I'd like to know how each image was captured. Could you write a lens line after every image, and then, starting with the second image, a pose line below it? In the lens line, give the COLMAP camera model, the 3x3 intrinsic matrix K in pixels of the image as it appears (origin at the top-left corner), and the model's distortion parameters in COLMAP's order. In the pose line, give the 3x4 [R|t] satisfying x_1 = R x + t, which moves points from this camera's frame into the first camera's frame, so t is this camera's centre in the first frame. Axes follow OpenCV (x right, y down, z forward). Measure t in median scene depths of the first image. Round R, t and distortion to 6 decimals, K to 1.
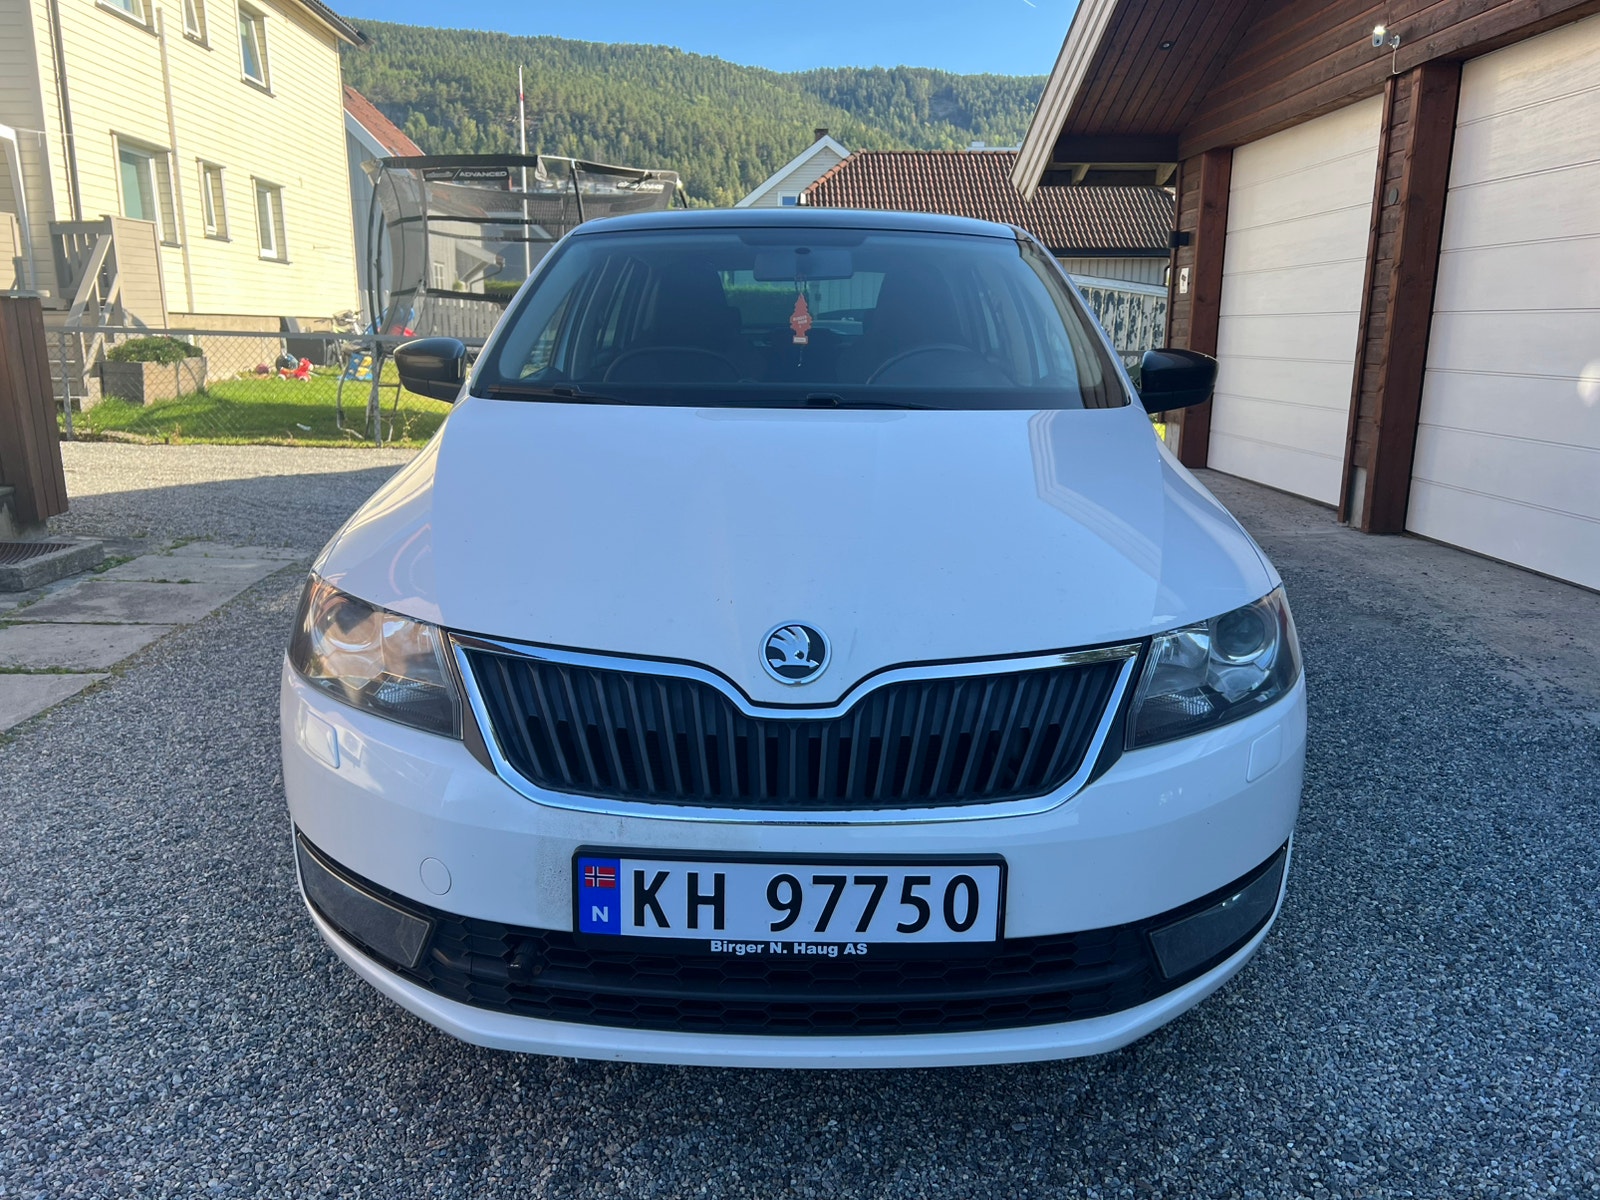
lens RADIAL K [[1194.5, 0, 800.0], [0, 1194.5, 600.0], [0, 0, 1]] dist [0.048363, -0.053597]
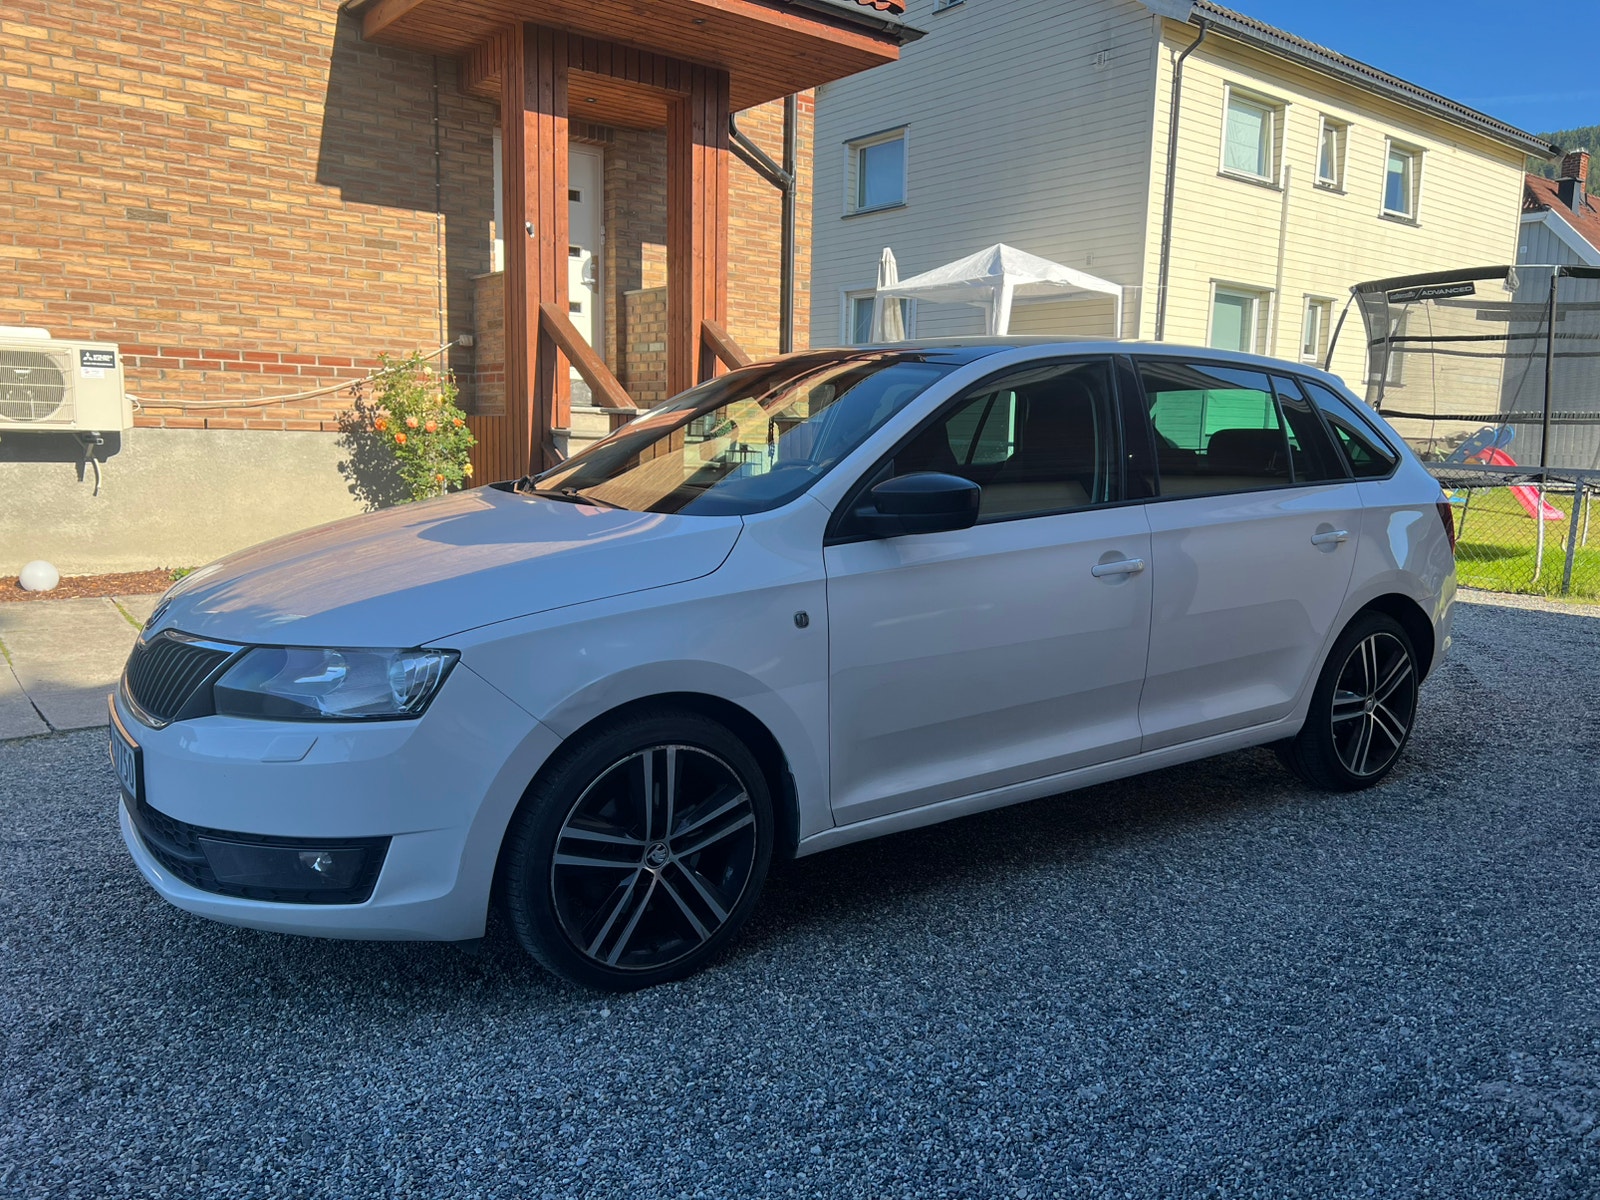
lens RADIAL K [[1196.1, 0, 824.5], [0, 1196.1, 600.4], [0, 0, 1]] dist [0.037500, -0.042301]
pose [[0.578396, 0.124439, -0.806209, 0.576636], [-0.201374, 0.979491, 0.006714, -0.053410], [0.790510, 0.158466, 0.591593, 0.207843]]
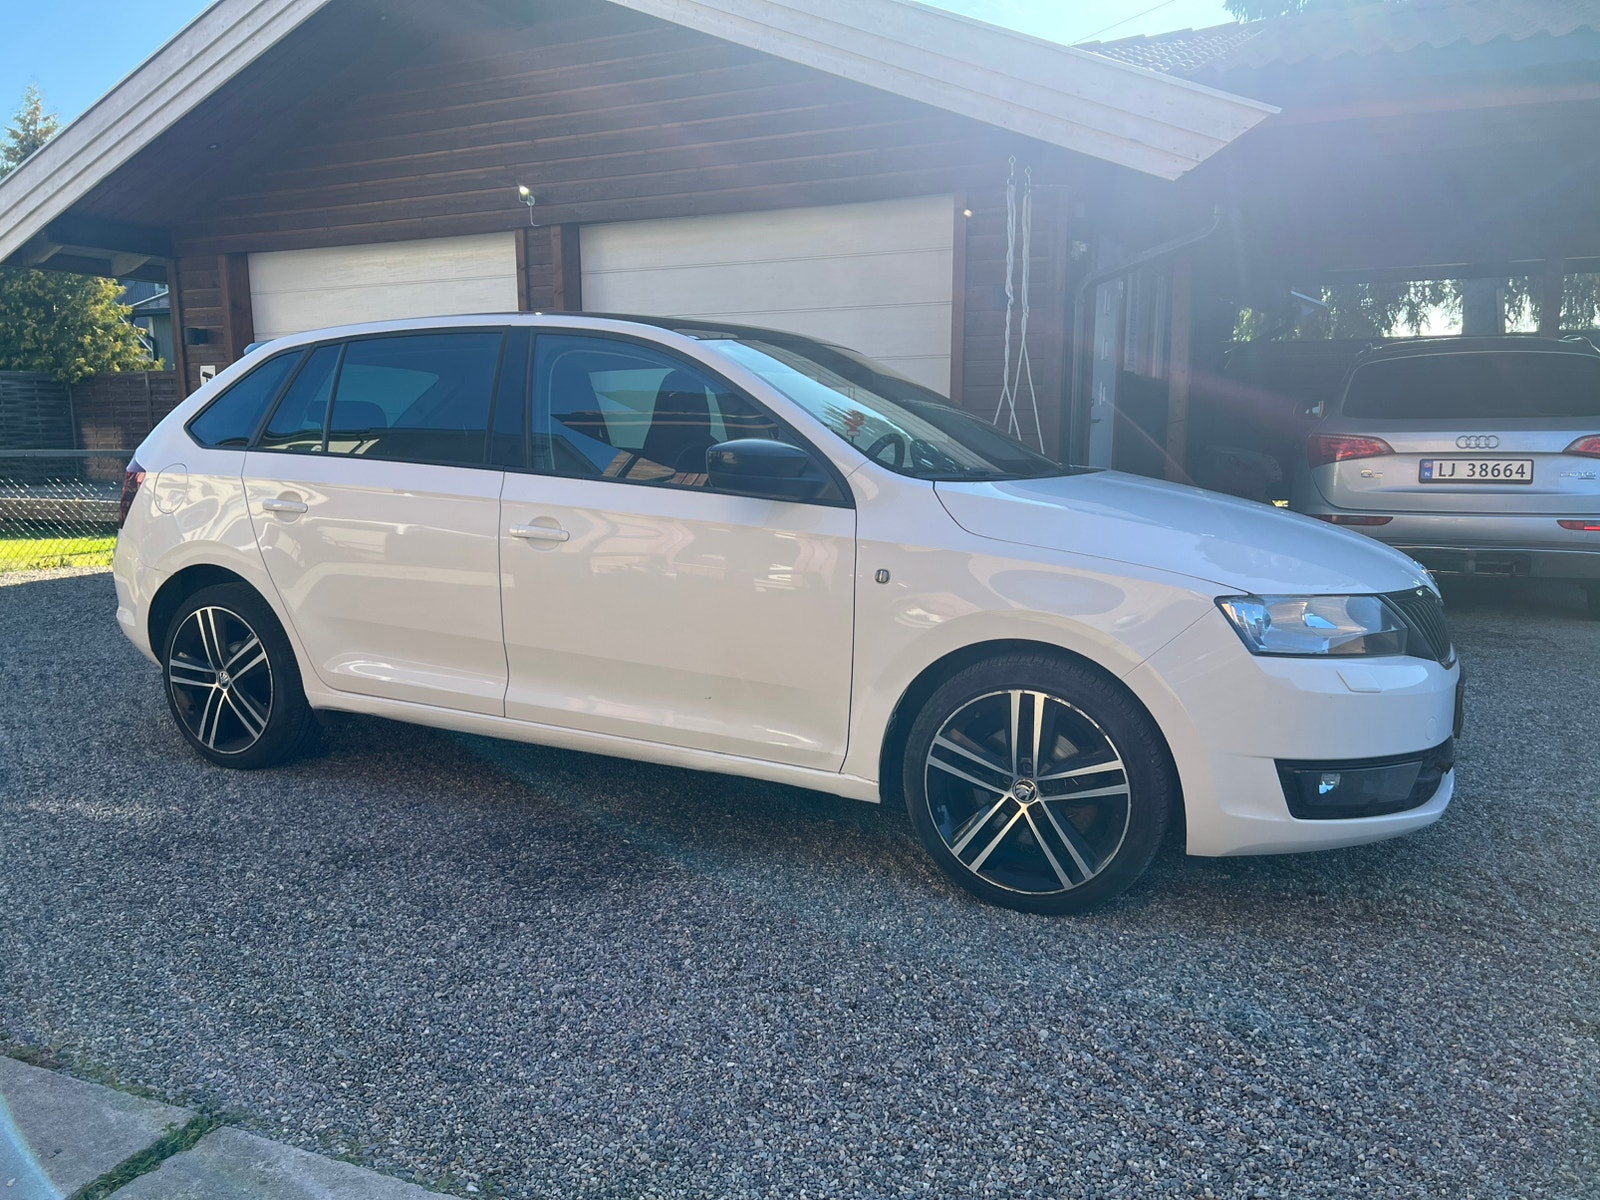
lens RADIAL K [[1198.9, 0, 795.1], [0, 1198.9, 601.3], [0, 0, 1]] dist [0.046567, -0.056083]
pose [[0.447346, -0.139931, 0.883346, -0.663908], [0.207825, 0.976913, 0.049506, -0.068019], [-0.869879, 0.161435, 0.466099, 0.282804]]
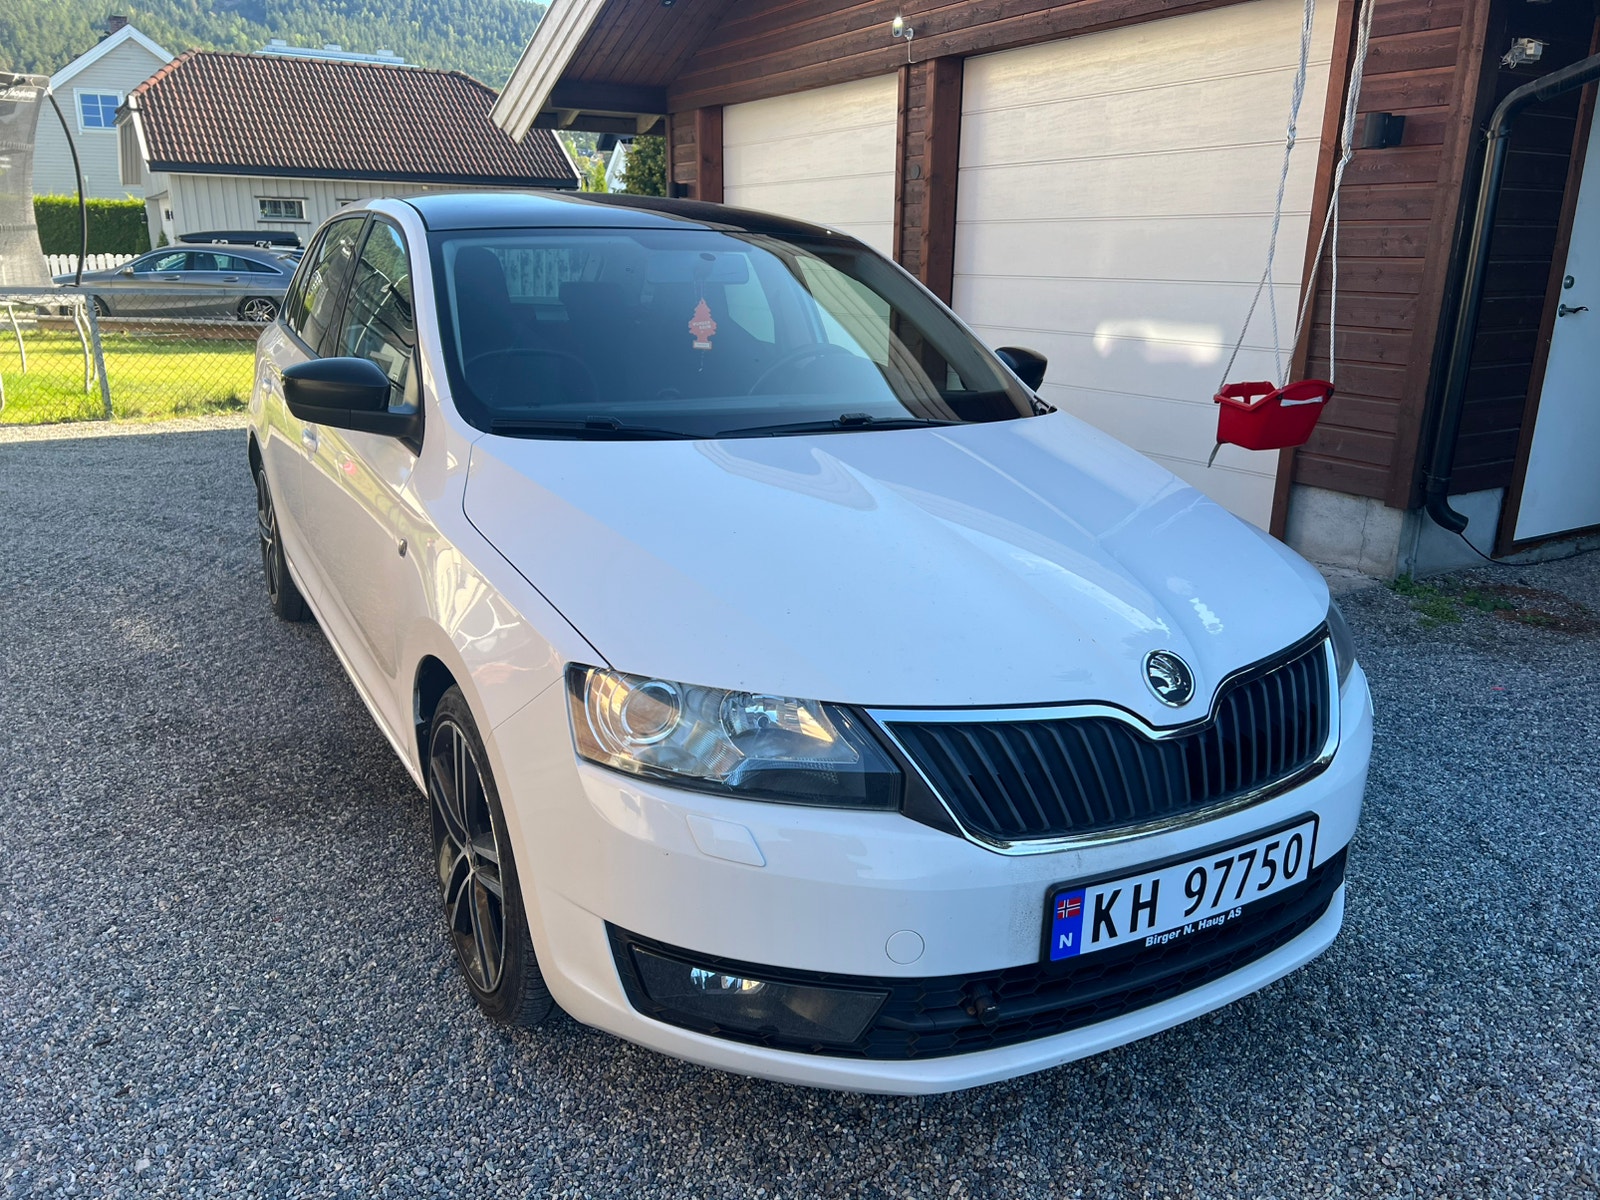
lens RADIAL K [[1199.1, 0, 796.1], [0, 1199.1, 599.9], [0, 0, 1]] dist [0.036229, -0.041377]
pose [[0.872099, -0.130337, 0.471652, -0.246418], [0.102100, 0.991127, 0.085103, -0.047916], [-0.478560, -0.026063, 0.877668, 0.044622]]
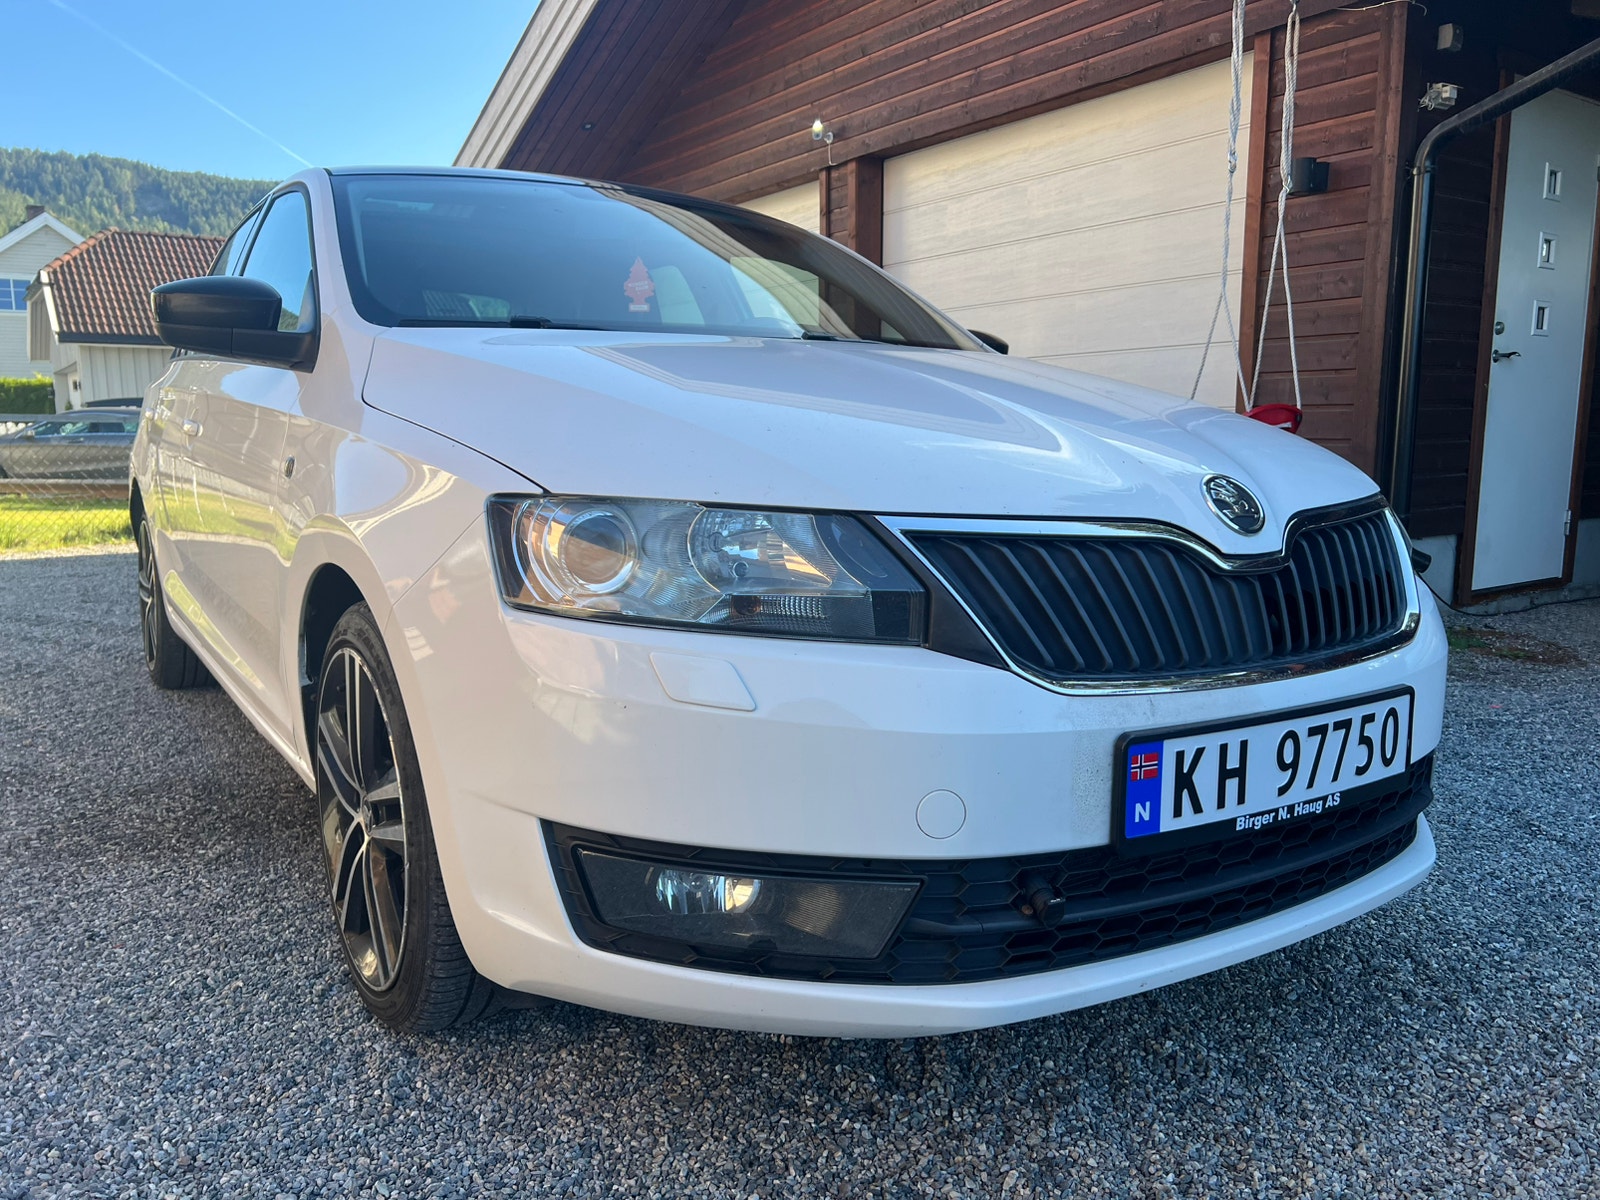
lens RADIAL K [[1198.9, 0, 795.1], [0, 1198.9, 601.3], [0, 0, 1]] dist [0.046567, -0.056083]
pose [[0.836790, -0.084555, 0.540955, -0.235624], [0.130764, 0.990276, -0.047488, 0.034624], [-0.531679, 0.110475, 0.839710, 0.112457]]
